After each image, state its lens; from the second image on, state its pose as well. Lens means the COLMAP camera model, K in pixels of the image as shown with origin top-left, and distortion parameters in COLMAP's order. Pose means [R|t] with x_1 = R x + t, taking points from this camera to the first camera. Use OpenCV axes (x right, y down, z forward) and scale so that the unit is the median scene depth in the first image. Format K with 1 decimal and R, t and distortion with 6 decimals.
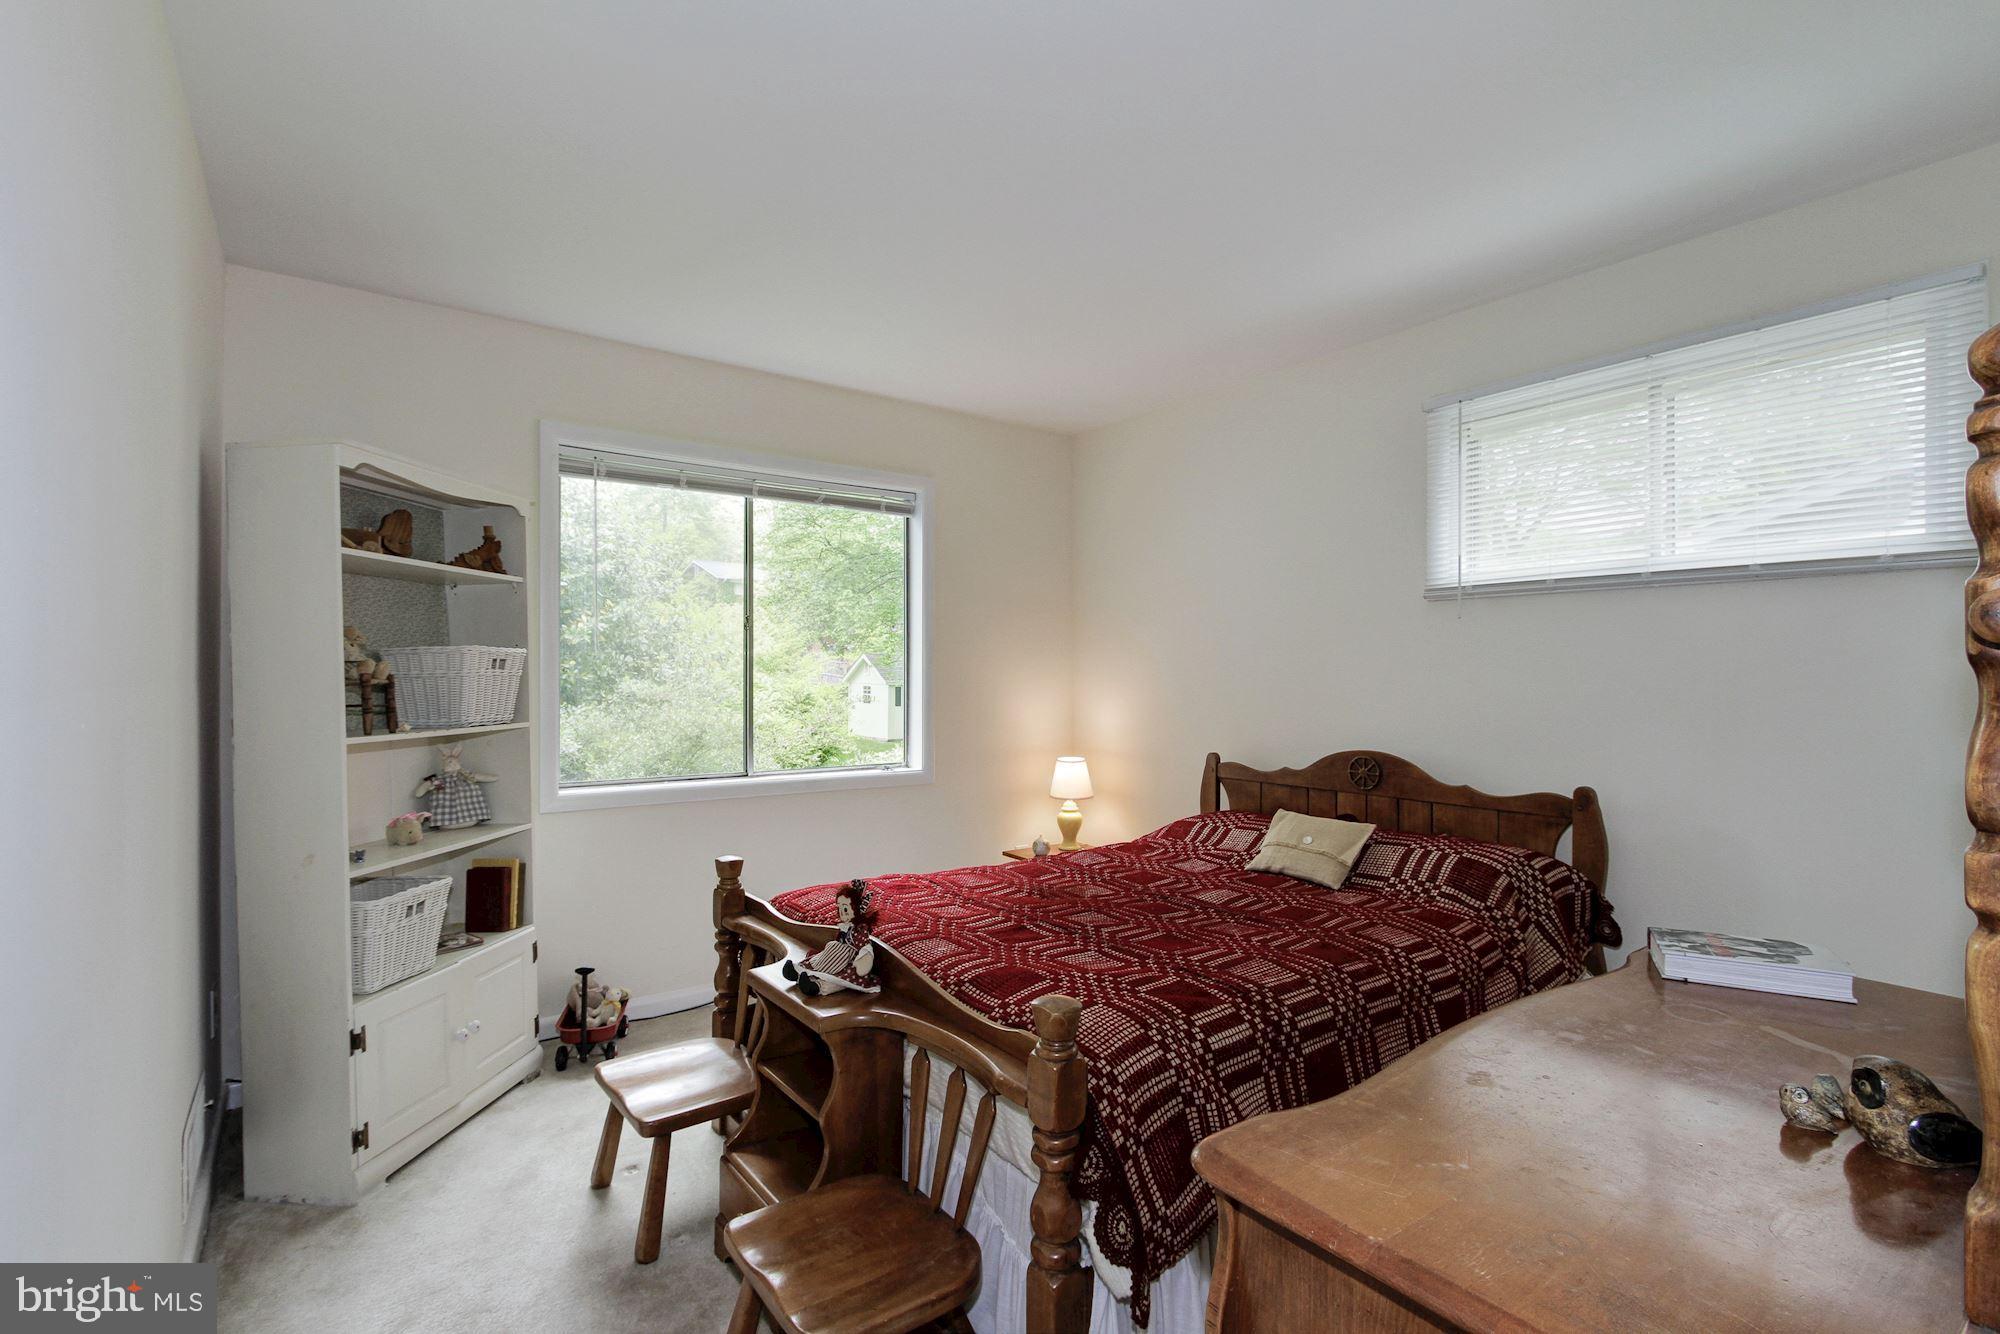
lens RADIAL K [[927.8, 0, 985.1], [0, 927.8, 676.9], [0, 0, 1]] dist [-0.003522, 0.000017]
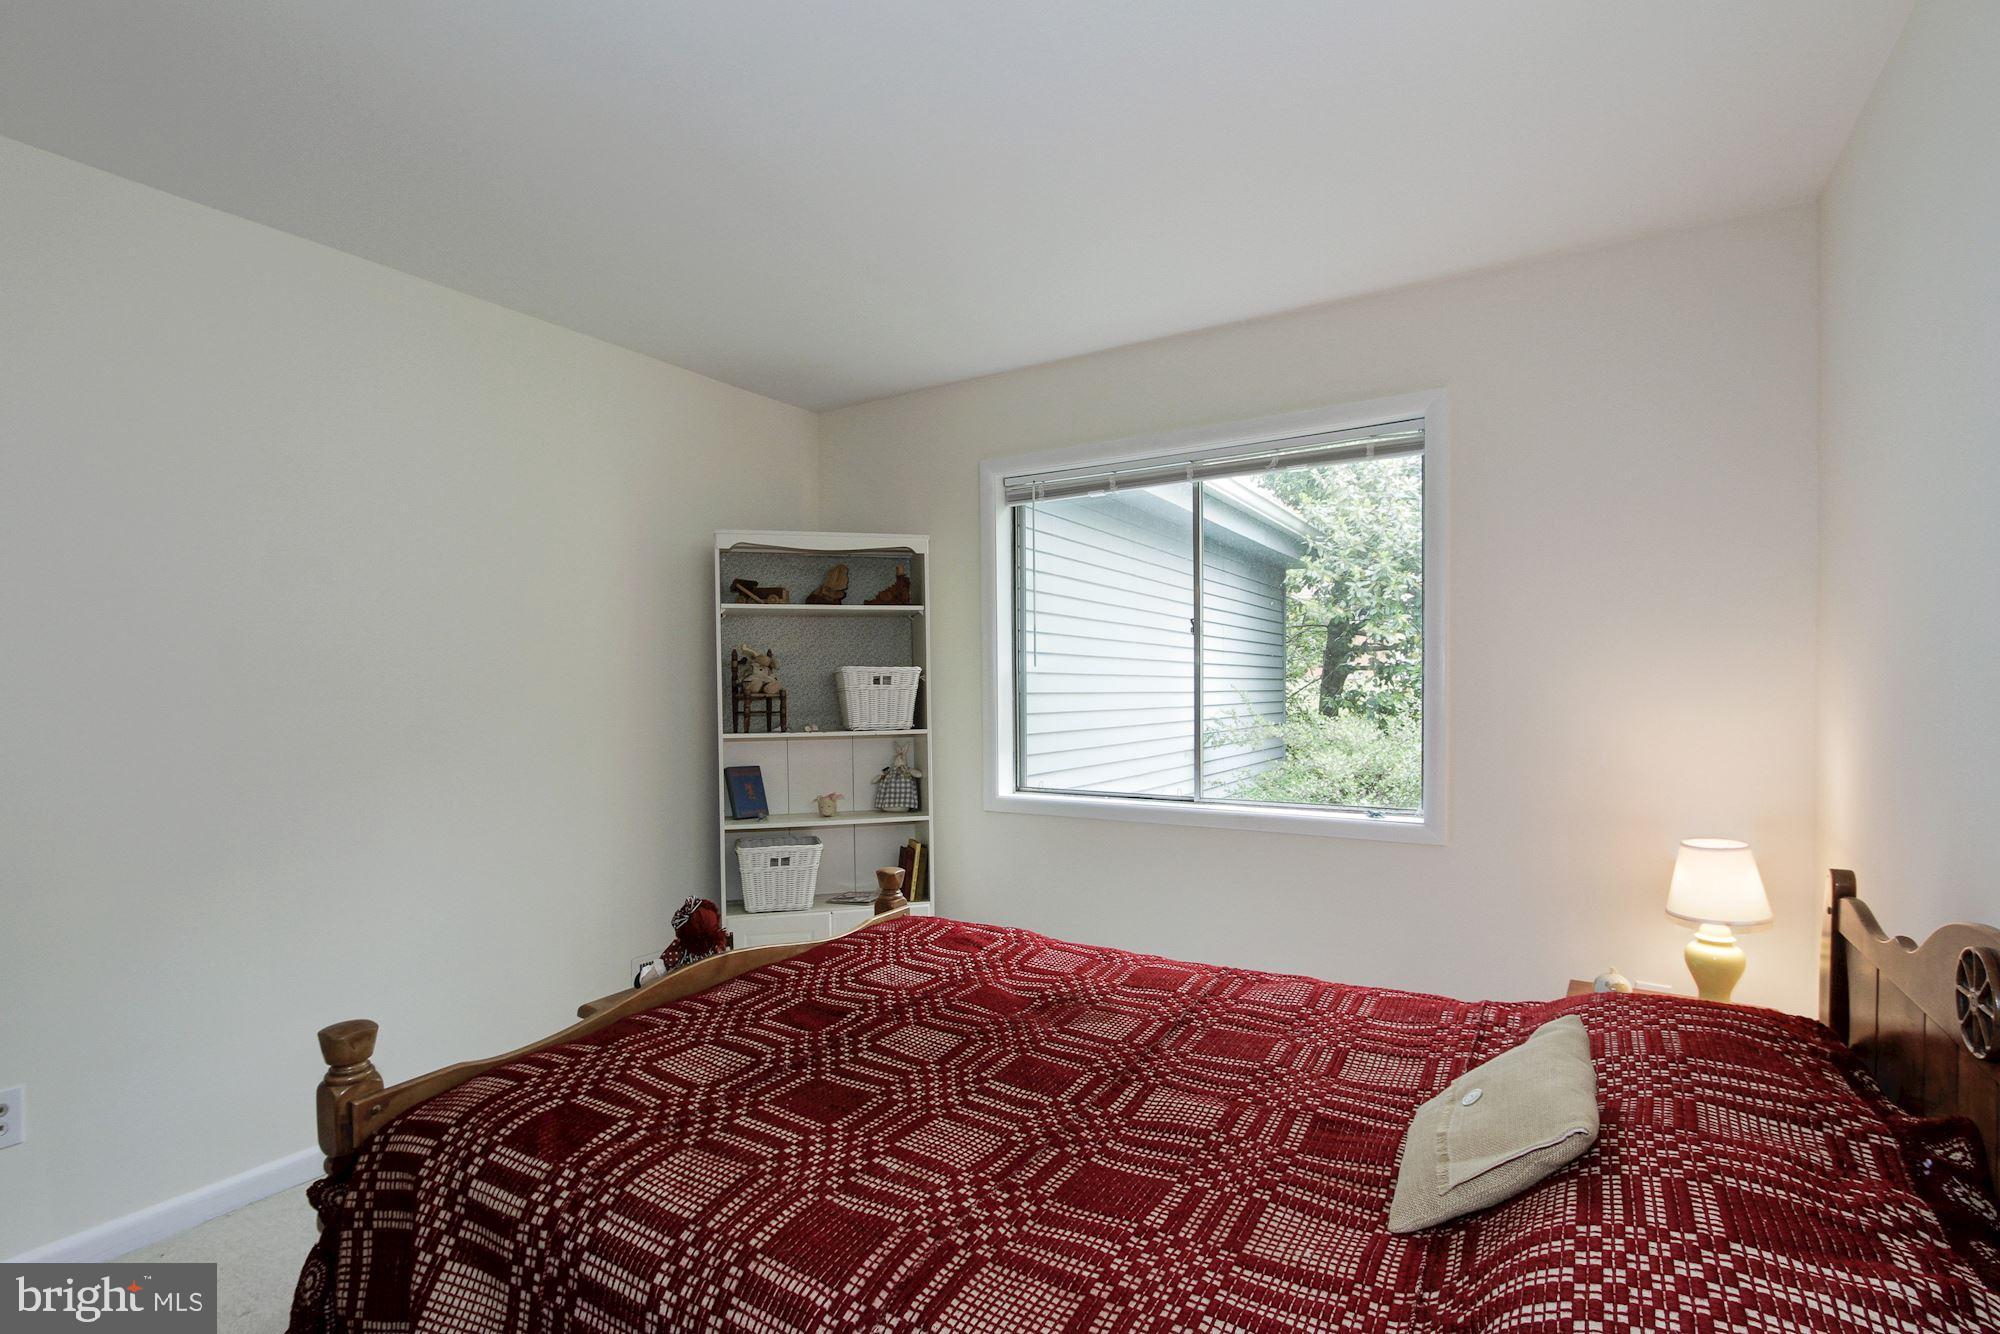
lens RADIAL K [[927.8, 0, 985.1], [0, 927.8, 676.9], [0, 0, 1]] dist [-0.003522, 0.000017]
pose [[0.367443, -0.013250, -0.929952, 0.794806], [0.008421, 0.999905, -0.010919, -0.003127], [0.930008, -0.003819, 0.367520, 0.807353]]
